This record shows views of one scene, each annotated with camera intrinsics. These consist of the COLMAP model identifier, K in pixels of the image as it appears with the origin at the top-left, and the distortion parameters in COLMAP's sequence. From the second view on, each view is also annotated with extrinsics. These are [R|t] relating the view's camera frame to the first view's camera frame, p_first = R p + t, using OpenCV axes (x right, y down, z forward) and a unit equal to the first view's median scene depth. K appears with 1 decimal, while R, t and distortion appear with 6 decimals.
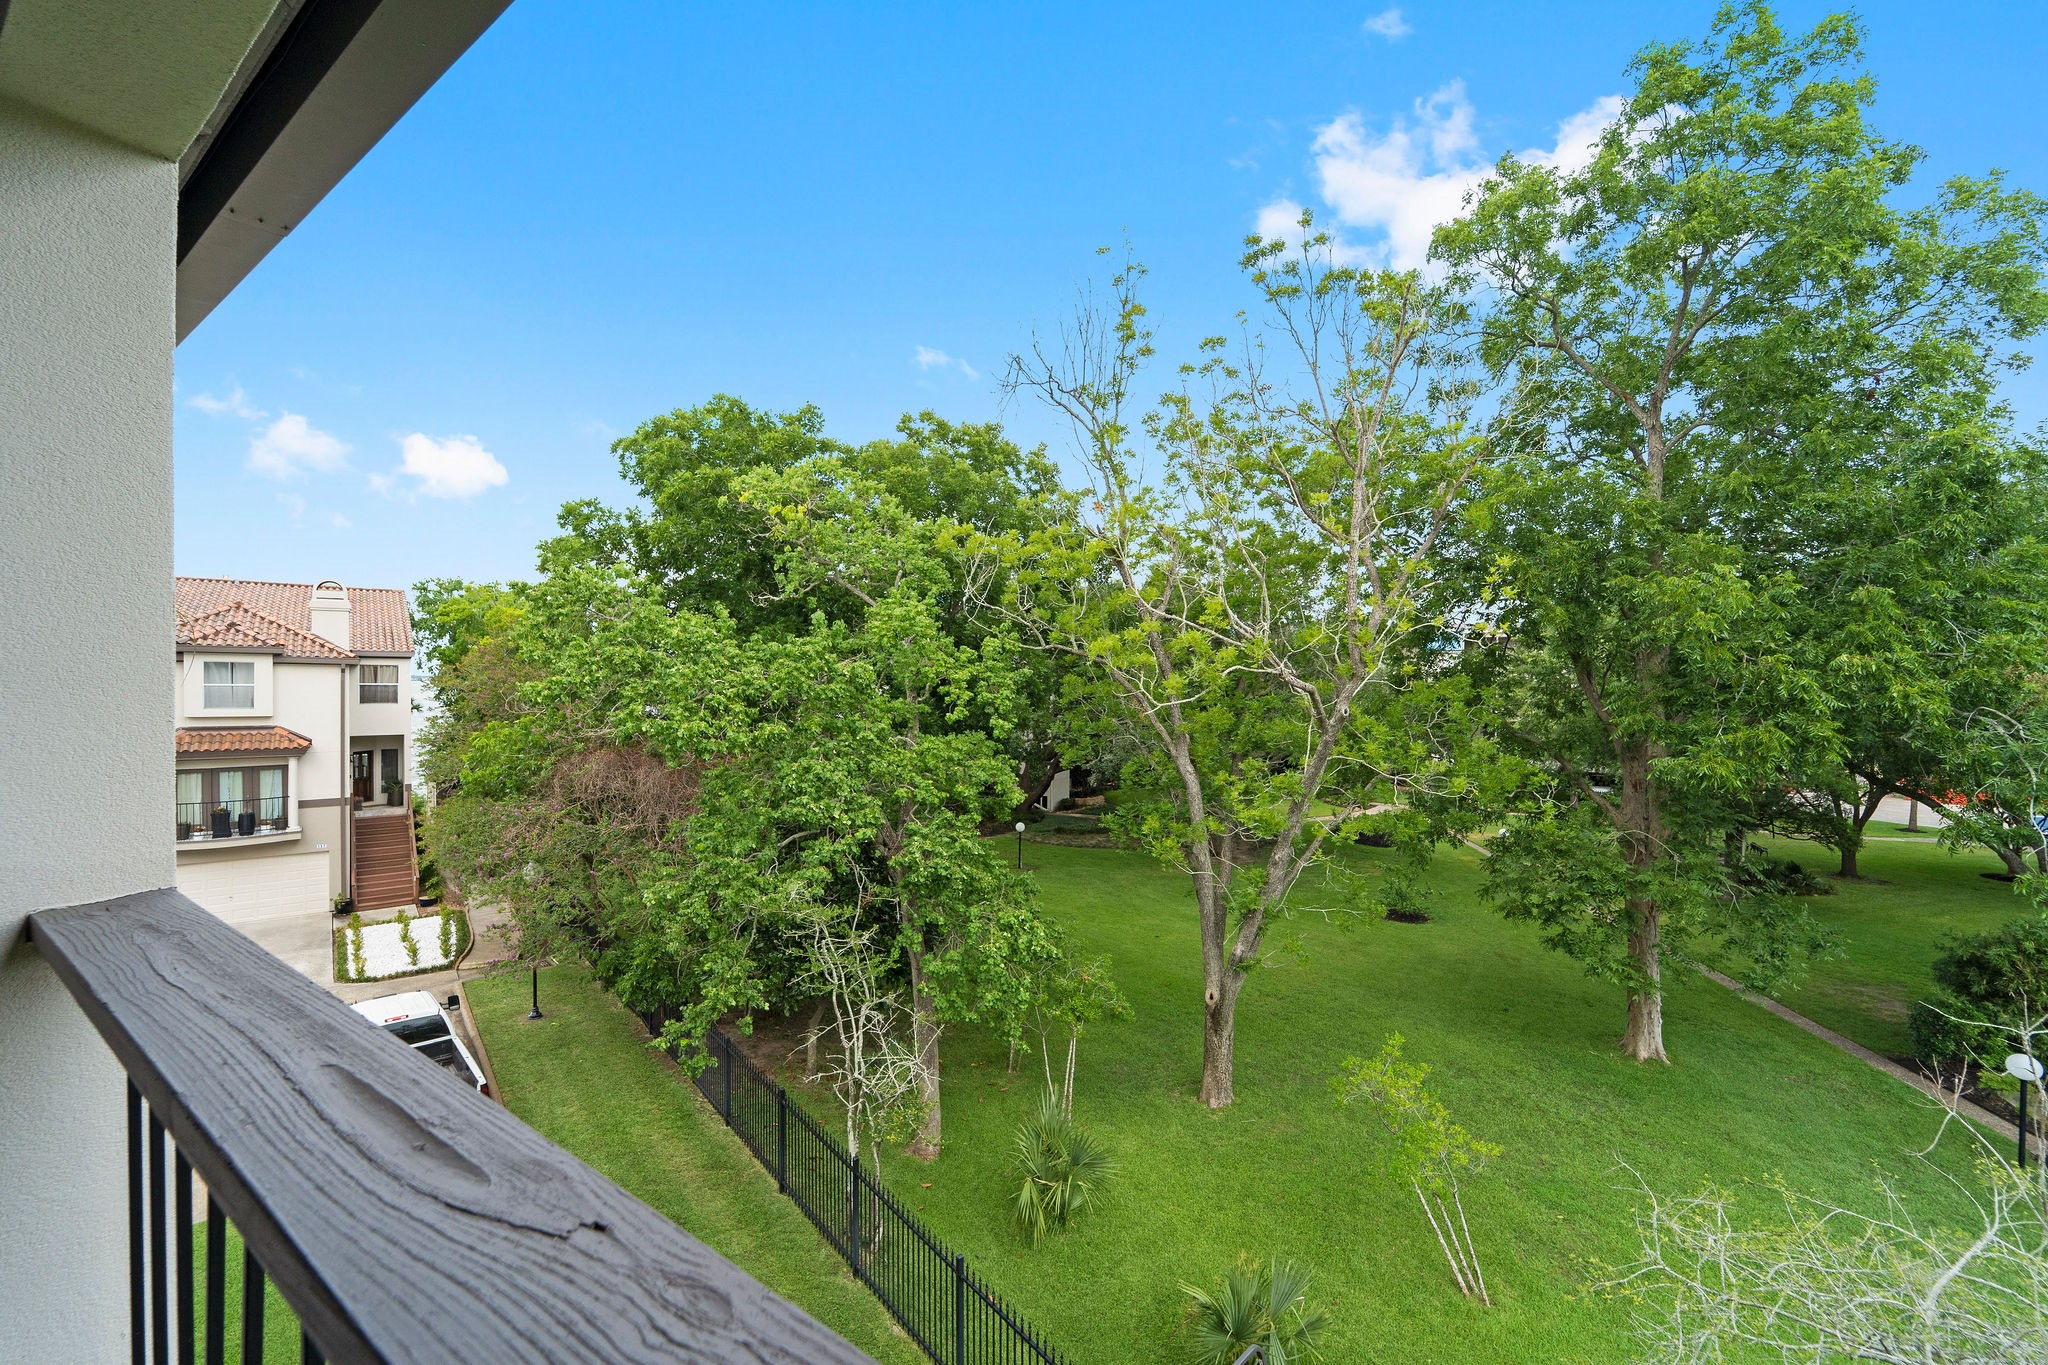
lens RADIAL K [[827.2, 0, 1024.0], [0, 827.2, 682.5], [0, 0, 1]] dist [-0.000977, -0.000069]
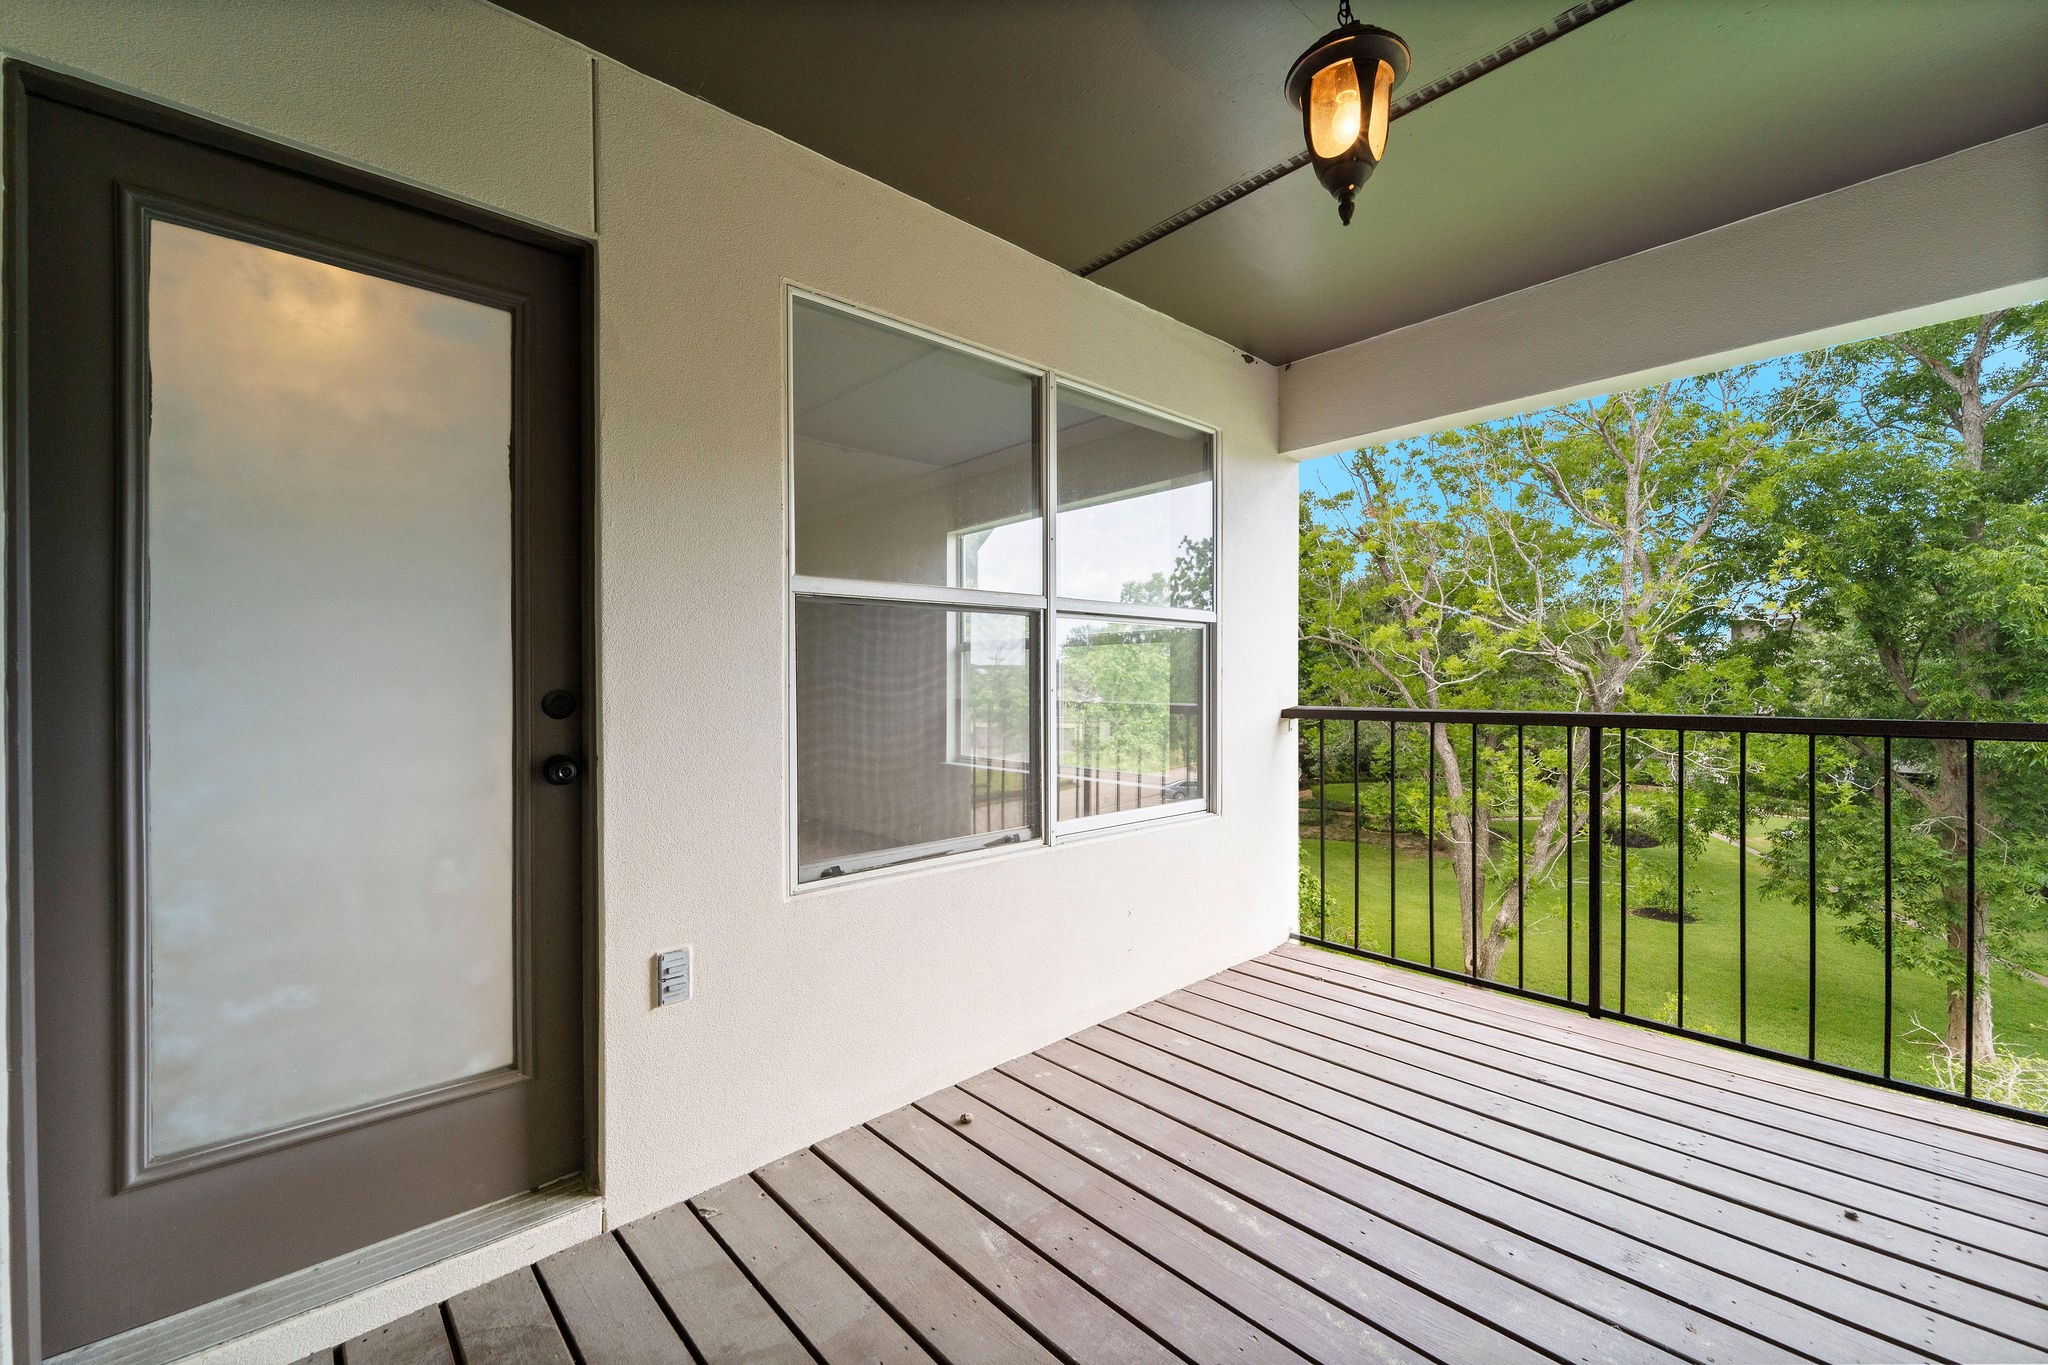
lens RADIAL K [[826.0, 0, 1024.0], [0, 826.0, 682.5], [0, 0, 1]] dist [0.002246, -0.002977]
pose [[0.976270, -0.012312, -0.216205, -0.106454], [0.012410, 0.999923, -0.000905, 0.013576], [0.216199, -0.001800, 0.976348, -0.169524]]
